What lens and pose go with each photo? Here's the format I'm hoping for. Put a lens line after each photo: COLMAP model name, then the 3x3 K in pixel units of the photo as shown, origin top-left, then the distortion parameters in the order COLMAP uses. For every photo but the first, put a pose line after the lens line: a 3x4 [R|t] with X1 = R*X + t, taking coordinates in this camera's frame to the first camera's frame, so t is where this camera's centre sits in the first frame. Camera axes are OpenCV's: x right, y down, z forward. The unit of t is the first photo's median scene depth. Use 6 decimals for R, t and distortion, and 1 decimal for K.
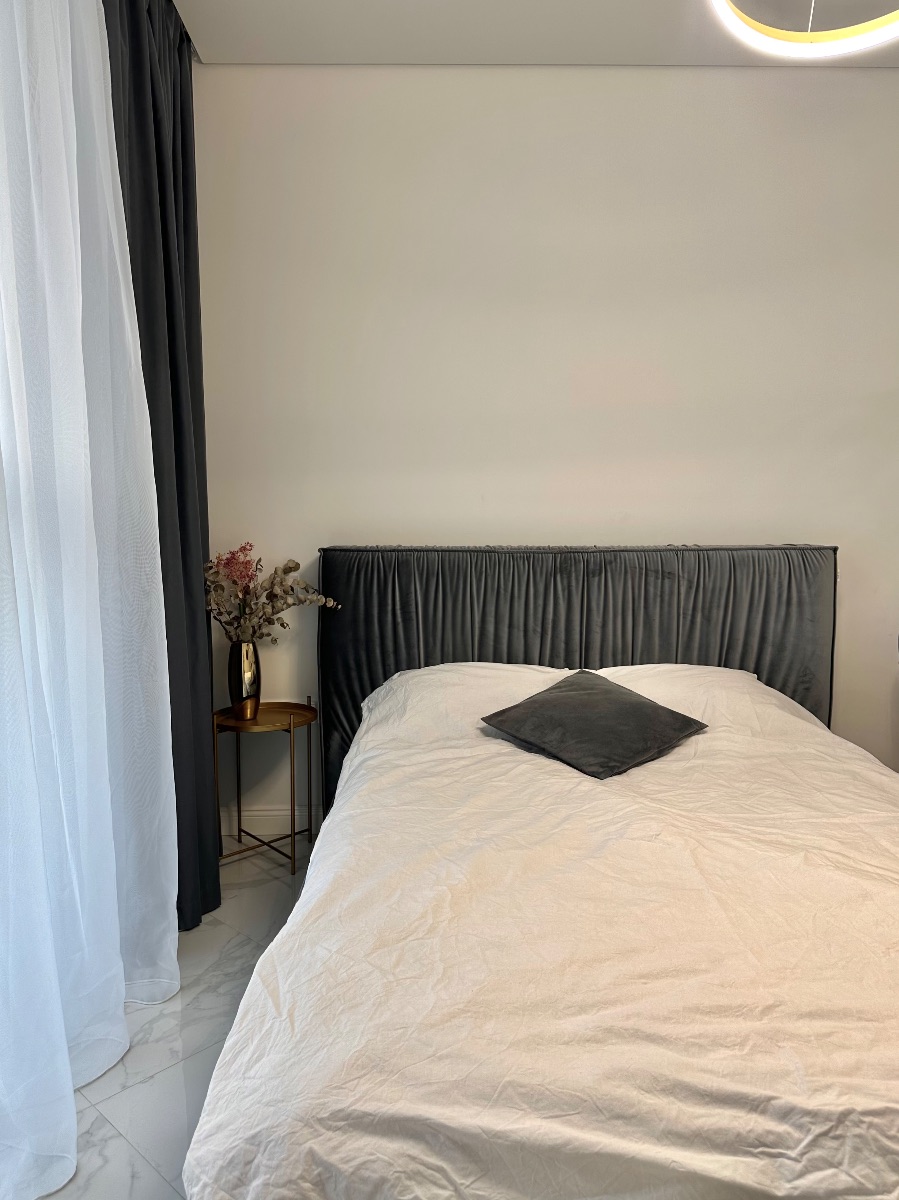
lens RADIAL K [[862.1, 0, 449.8], [0, 862.1, 602.3], [0, 0, 1]] dist [0.030577, -0.023401]
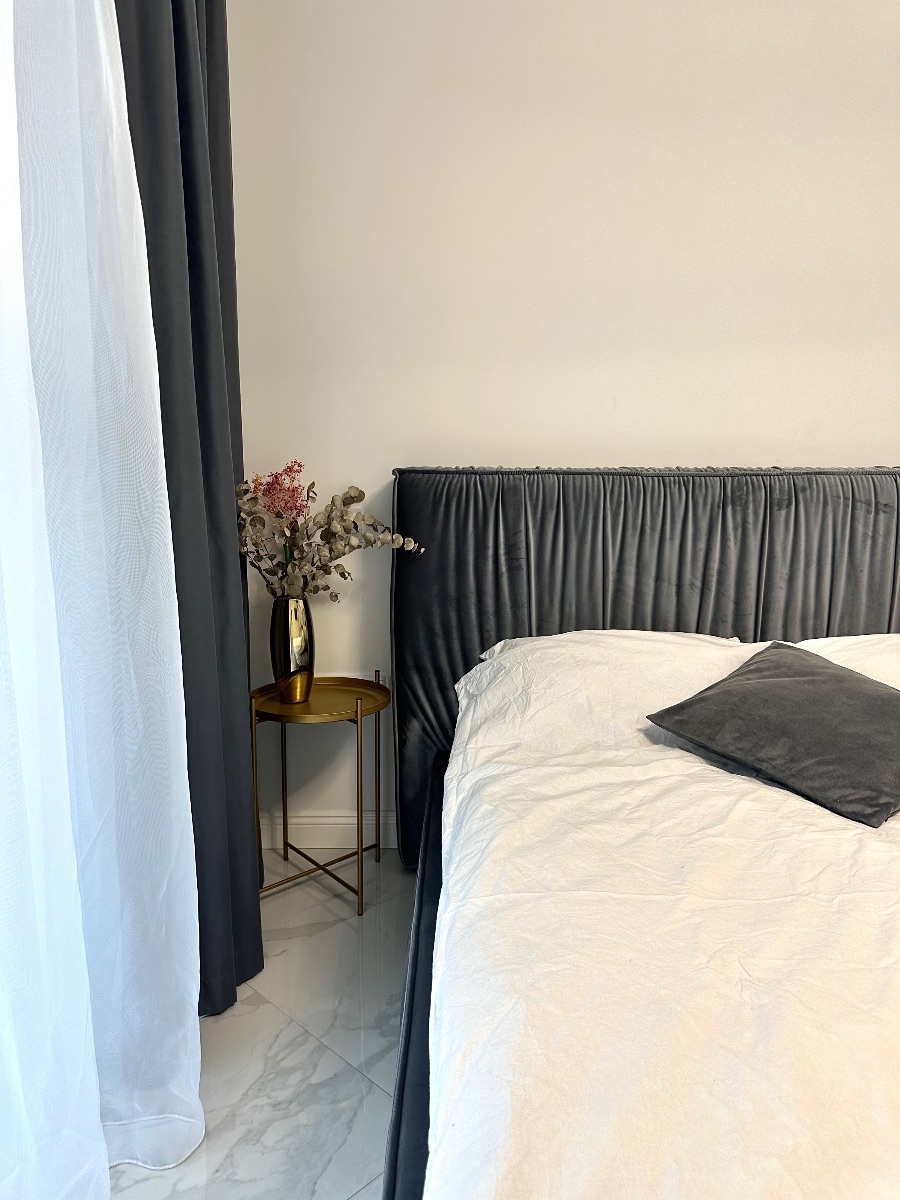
lens RADIAL K [[862.1, 0, 447.5], [0, 862.1, 600.7], [0, 0, 1]] dist [0.030577, -0.023401]
pose [[0.999248, 0.008438, -0.037854, -0.078586], [-0.006329, 0.998438, 0.055508, 0.007241], [0.038263, -0.055227, 0.997740, 0.275590]]
